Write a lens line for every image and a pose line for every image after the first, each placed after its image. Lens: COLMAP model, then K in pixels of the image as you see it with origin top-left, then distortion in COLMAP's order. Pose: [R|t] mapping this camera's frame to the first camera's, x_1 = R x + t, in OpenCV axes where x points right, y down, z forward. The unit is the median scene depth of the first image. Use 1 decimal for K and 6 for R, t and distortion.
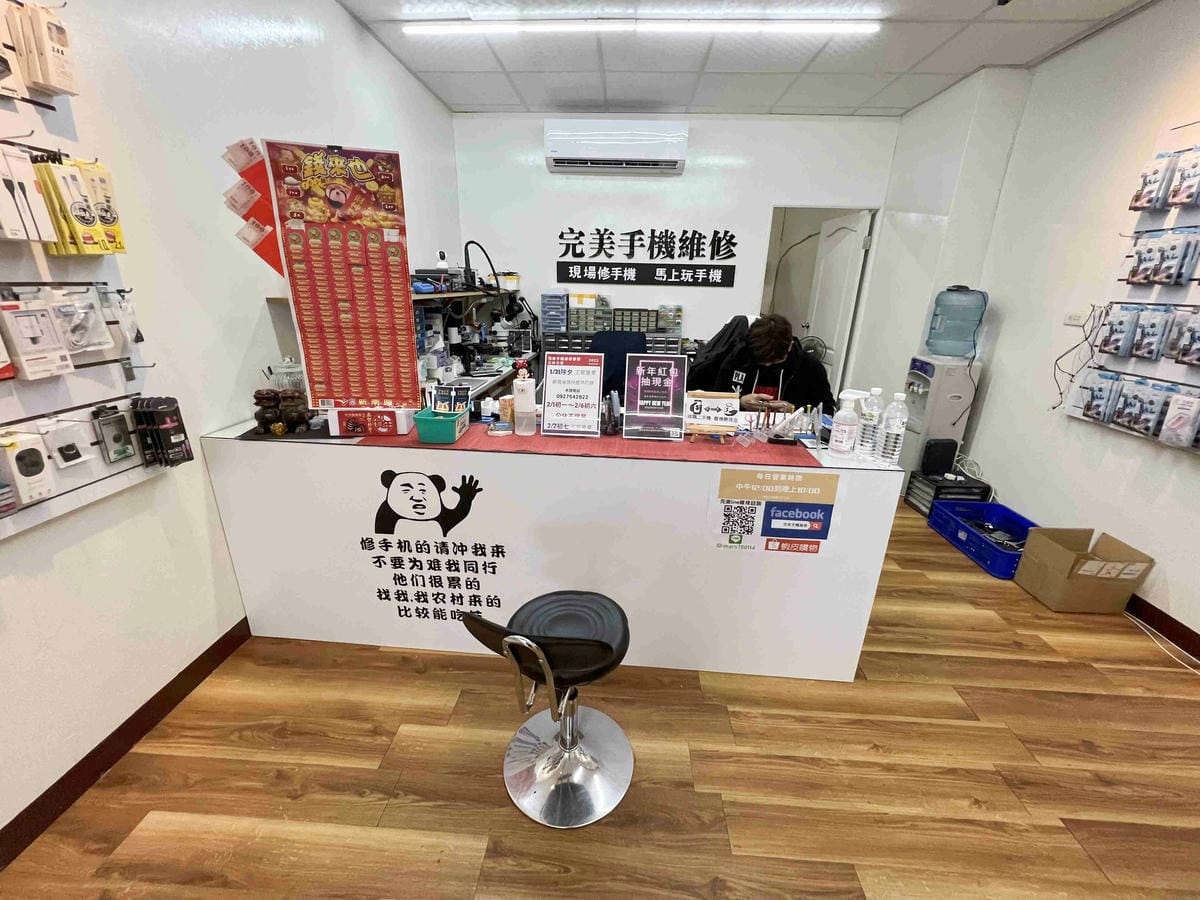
lens RADIAL K [[486.4, 0, 596.1], [0, 486.4, 450.4], [0, 0, 1]] dist [-0.002222, 0.000460]
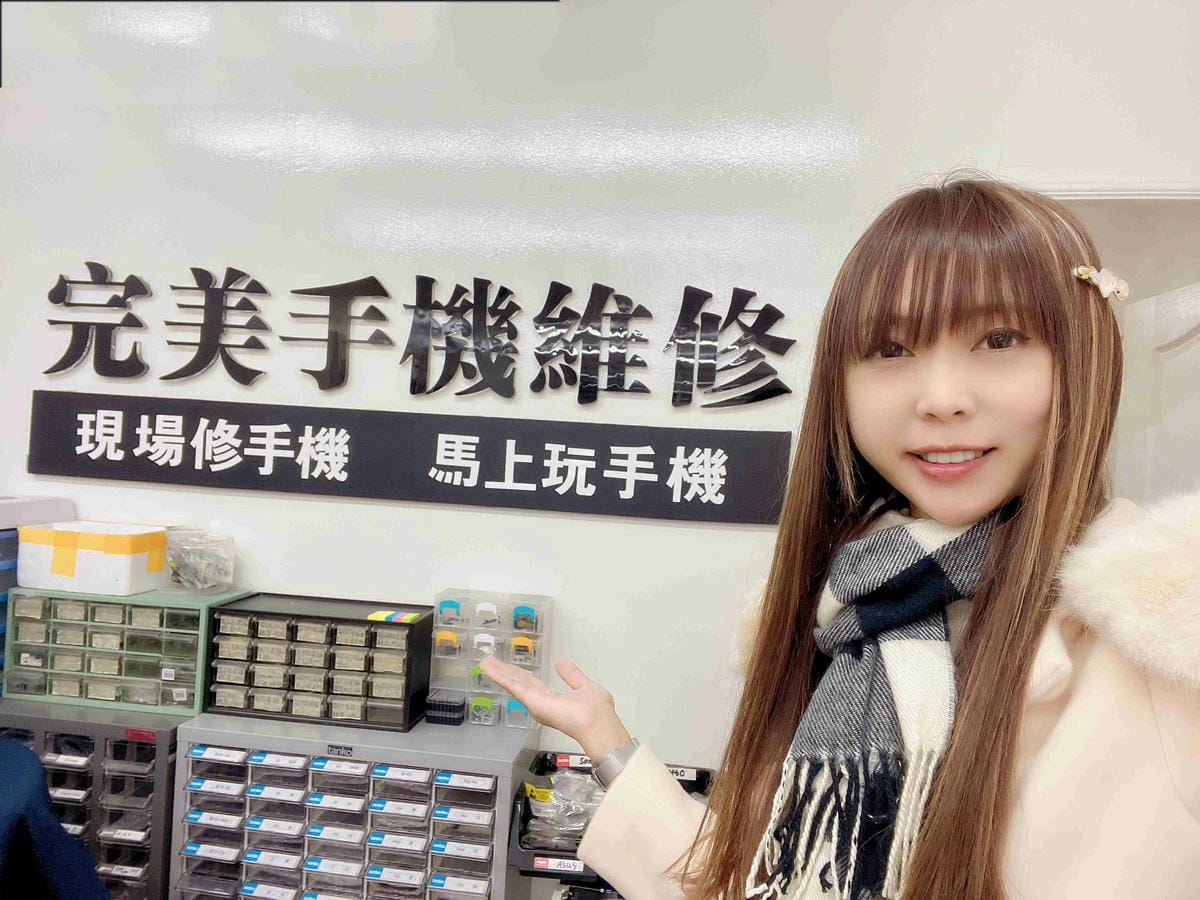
lens RADIAL K [[834.6, 0, 605.9], [0, 834.6, 443.0], [0, 0, 1]] dist [0.031763, -0.017137]
pose [[0.997237, 0.038550, -0.063502, 0.229289], [-0.057741, 0.940058, -0.336091, -0.245871], [0.046739, 0.338829, 0.939686, 0.643955]]
